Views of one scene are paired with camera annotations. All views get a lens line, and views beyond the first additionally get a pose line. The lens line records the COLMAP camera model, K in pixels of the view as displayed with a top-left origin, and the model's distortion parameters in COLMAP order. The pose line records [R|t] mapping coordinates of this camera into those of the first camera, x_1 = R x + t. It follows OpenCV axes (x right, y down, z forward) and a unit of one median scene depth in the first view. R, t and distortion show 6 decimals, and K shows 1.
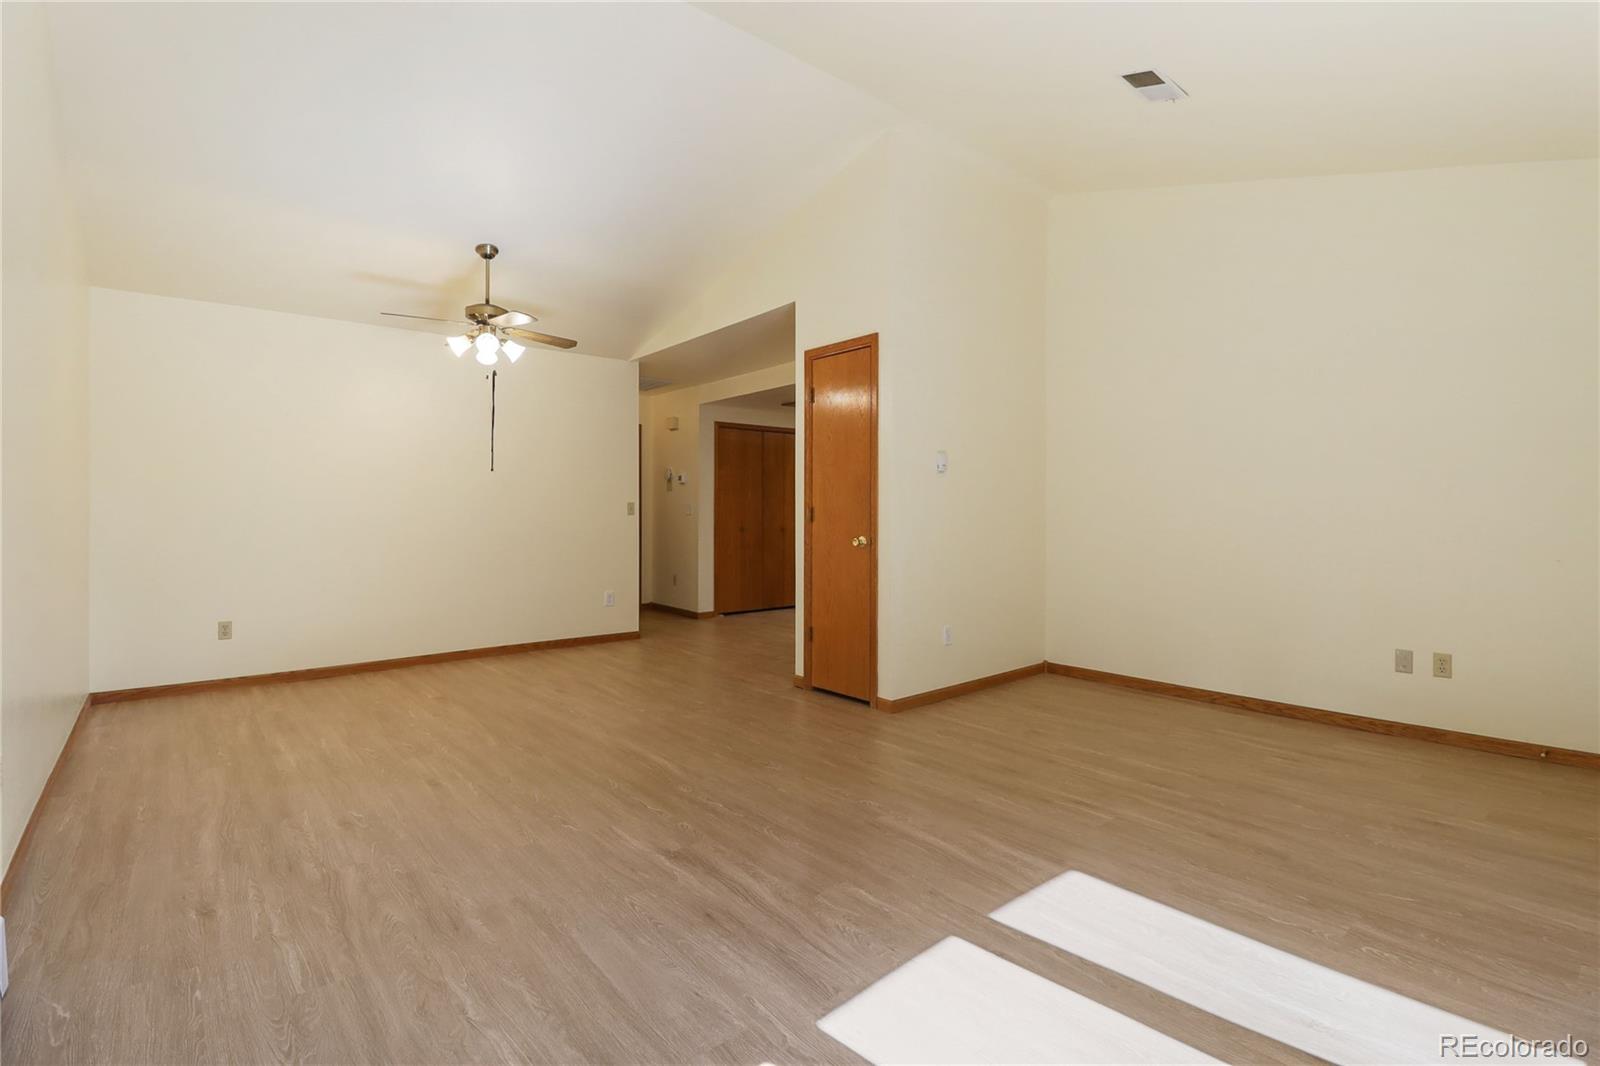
lens RADIAL K [[745.3, 0, 814.5], [0, 745.3, 507.9], [0, 0, 1]] dist [-0.003302, -0.010251]
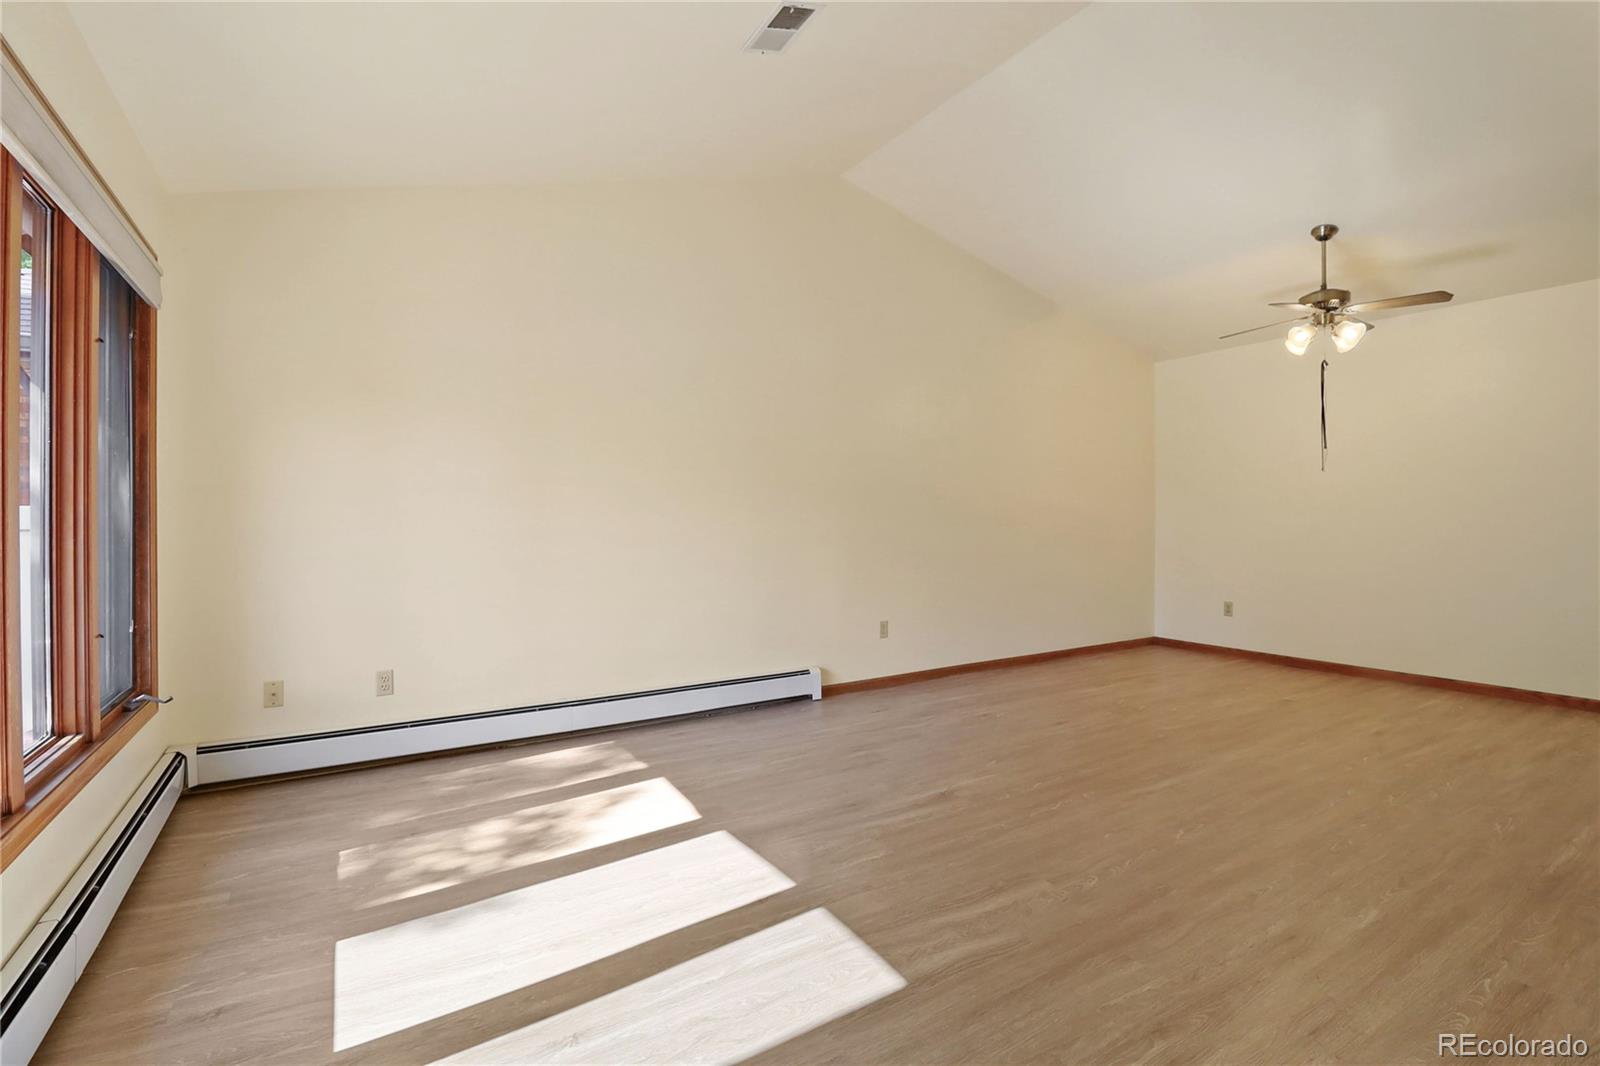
lens RADIAL K [[745.3, 0, 814.5], [0, 745.3, 507.9], [0, 0, 1]] dist [-0.003302, -0.010251]
pose [[-0.156279, -0.007318, -0.987686, 0.955707], [0.005836, 0.999948, -0.008333, 0.001054], [0.987696, -0.007066, -0.156228, 0.876522]]
